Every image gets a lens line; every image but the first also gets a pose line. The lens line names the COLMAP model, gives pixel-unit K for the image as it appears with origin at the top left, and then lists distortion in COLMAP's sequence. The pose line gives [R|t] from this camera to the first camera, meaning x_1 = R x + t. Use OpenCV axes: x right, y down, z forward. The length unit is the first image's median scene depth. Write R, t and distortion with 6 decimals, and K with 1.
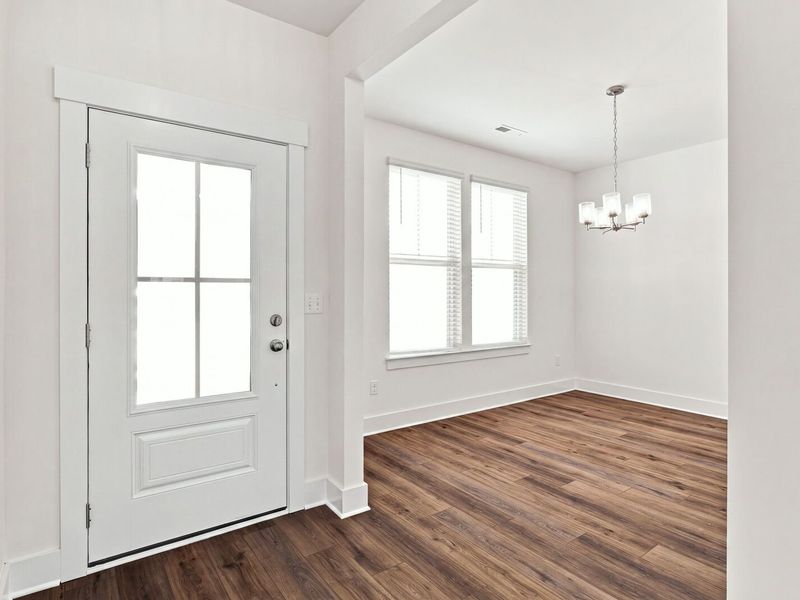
lens RADIAL K [[444.6, 0, 407.6], [0, 444.6, 289.1], [0, 0, 1]] dist [0.001728, -0.001971]
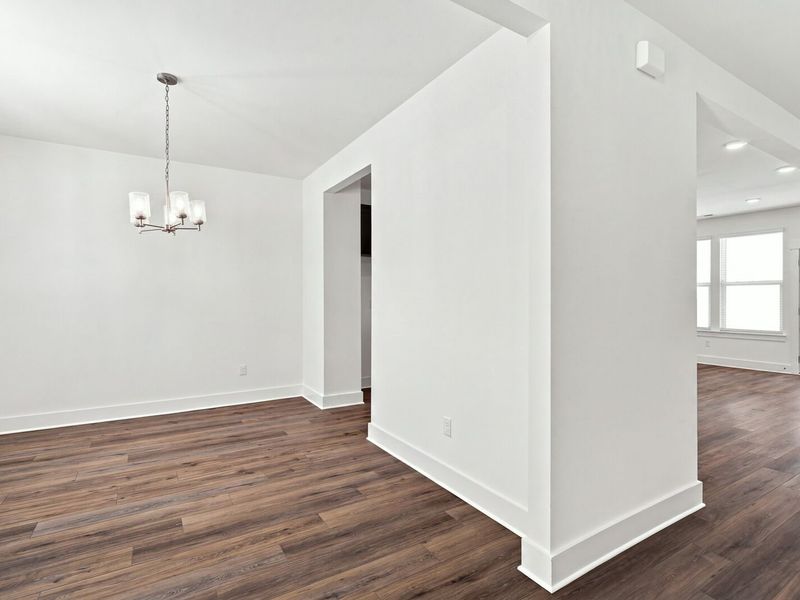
lens RADIAL K [[405.7, 0, 395.9], [0, 405.7, 299.5], [0, 0, 1]] dist [-0.010766, 0.000387]
pose [[0.098243, -0.001037, 0.995162, -0.306225], [-0.005551, 0.999983, 0.001590, 0.002372], [-0.995147, -0.005680, 0.098235, 0.439037]]
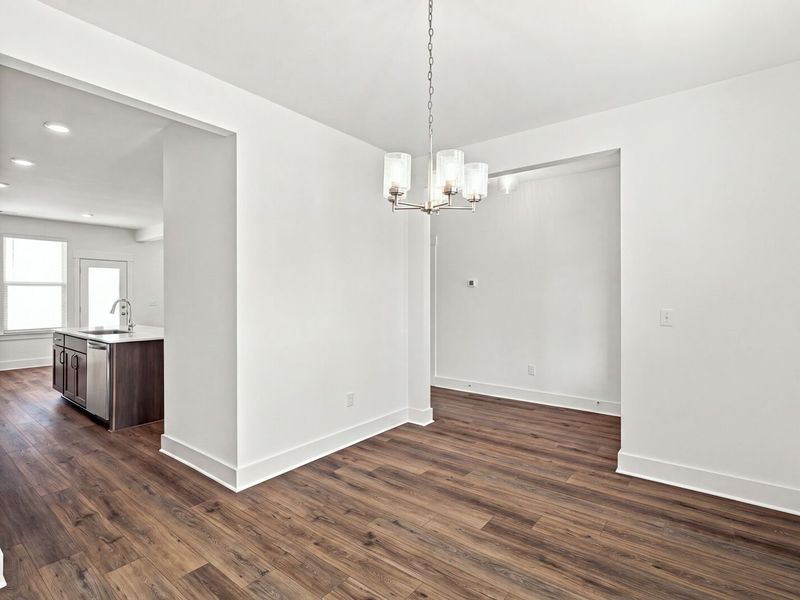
lens RADIAL K [[405.7, 0, 401.7], [0, 405.7, 298.0], [0, 0, 1]] dist [-0.010766, 0.000387]
pose [[-0.963939, -0.000788, -0.266121, 0.629447], [-0.000342, 0.999998, -0.001722, -0.015510], [0.266122, -0.001569, -0.963938, 1.469698]]
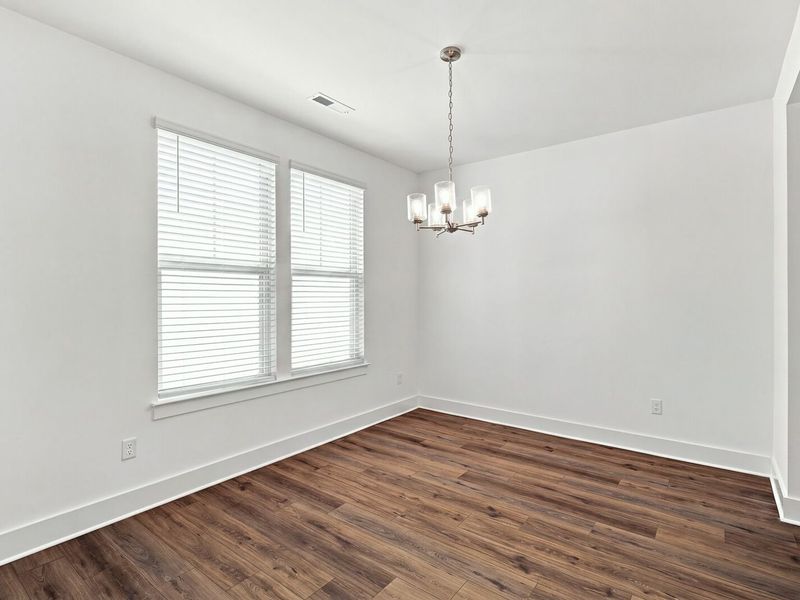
lens RADIAL K [[416.5, 0, 399.5], [0, 416.5, 295.9], [0, 0, 1]] dist [0.007894, -0.000596]
pose [[0.961232, -0.002474, 0.275729, 0.171699], [0.000768, 0.999980, 0.006295, -0.021874], [-0.275739, -0.005839, 0.961215, 0.305425]]
